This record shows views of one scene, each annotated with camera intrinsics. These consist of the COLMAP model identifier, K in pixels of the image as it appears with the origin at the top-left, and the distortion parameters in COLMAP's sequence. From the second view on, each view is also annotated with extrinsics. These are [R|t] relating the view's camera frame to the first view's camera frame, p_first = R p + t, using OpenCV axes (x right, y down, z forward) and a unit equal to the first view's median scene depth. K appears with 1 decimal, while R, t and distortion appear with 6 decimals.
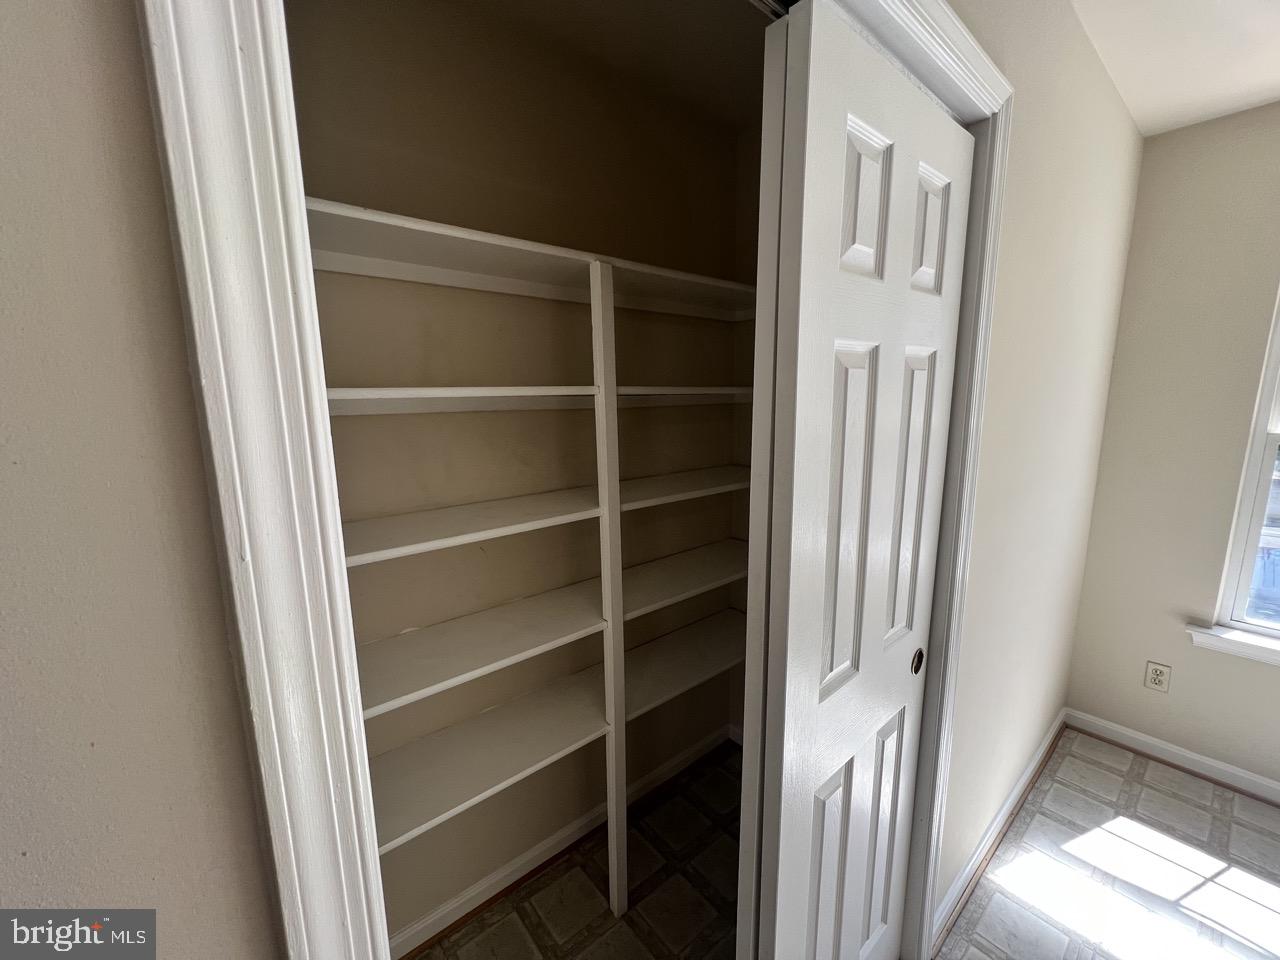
lens RADIAL K [[514.4, 0, 640.0], [0, 514.4, 480.0], [0, 0, 1]] dist [-0.001264, -0.000134]
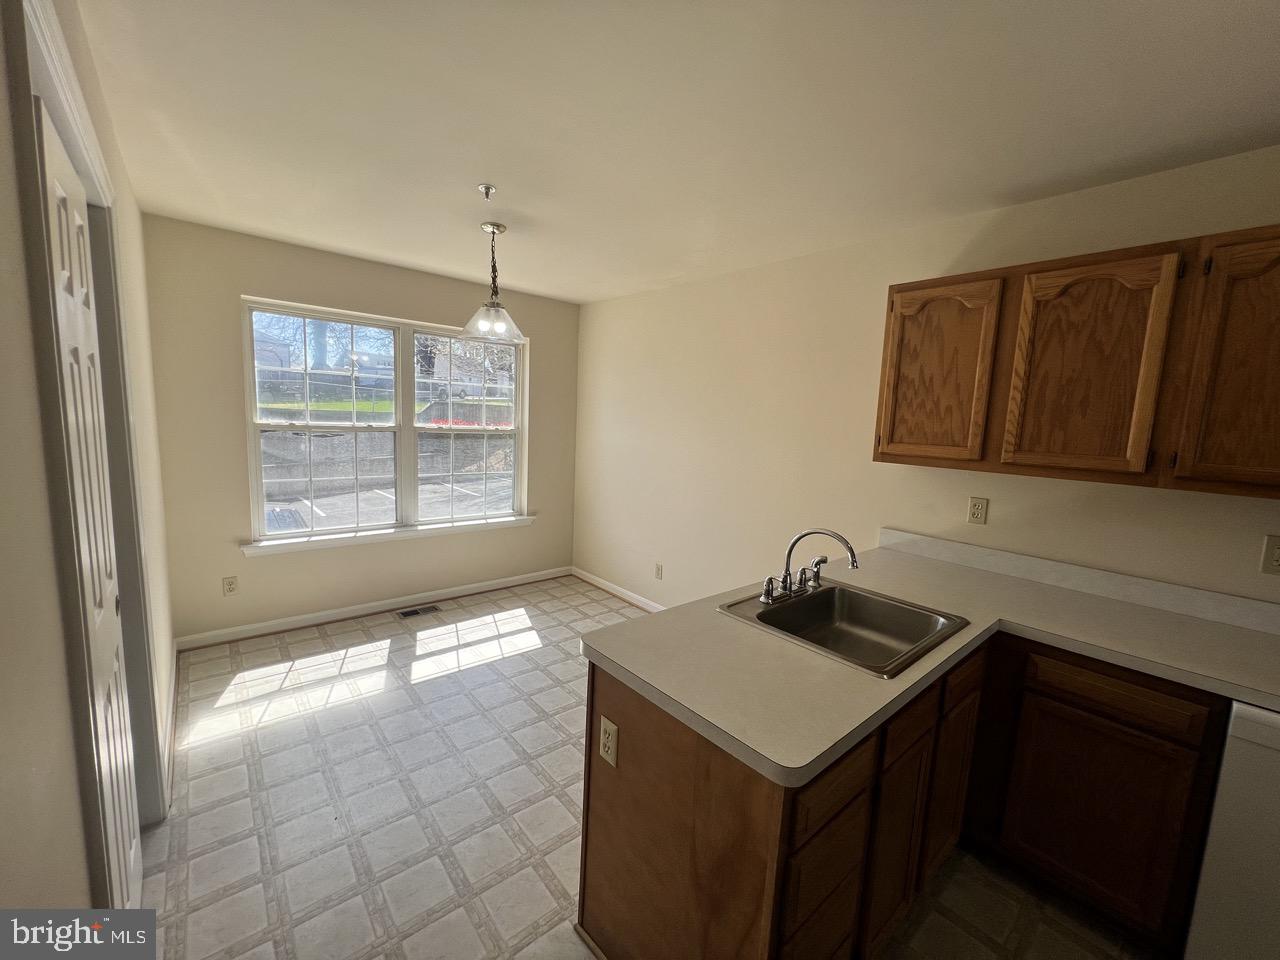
lens RADIAL K [[514.7, 0, 640.0], [0, 514.7, 480.0], [0, 0, 1]] dist [-0.000863, 0.000199]
pose [[-0.010858, -0.114975, 0.993309, -0.492483], [0.122360, 0.985750, 0.115437, 0.052277], [-0.992426, 0.122794, 0.003365, -0.245269]]
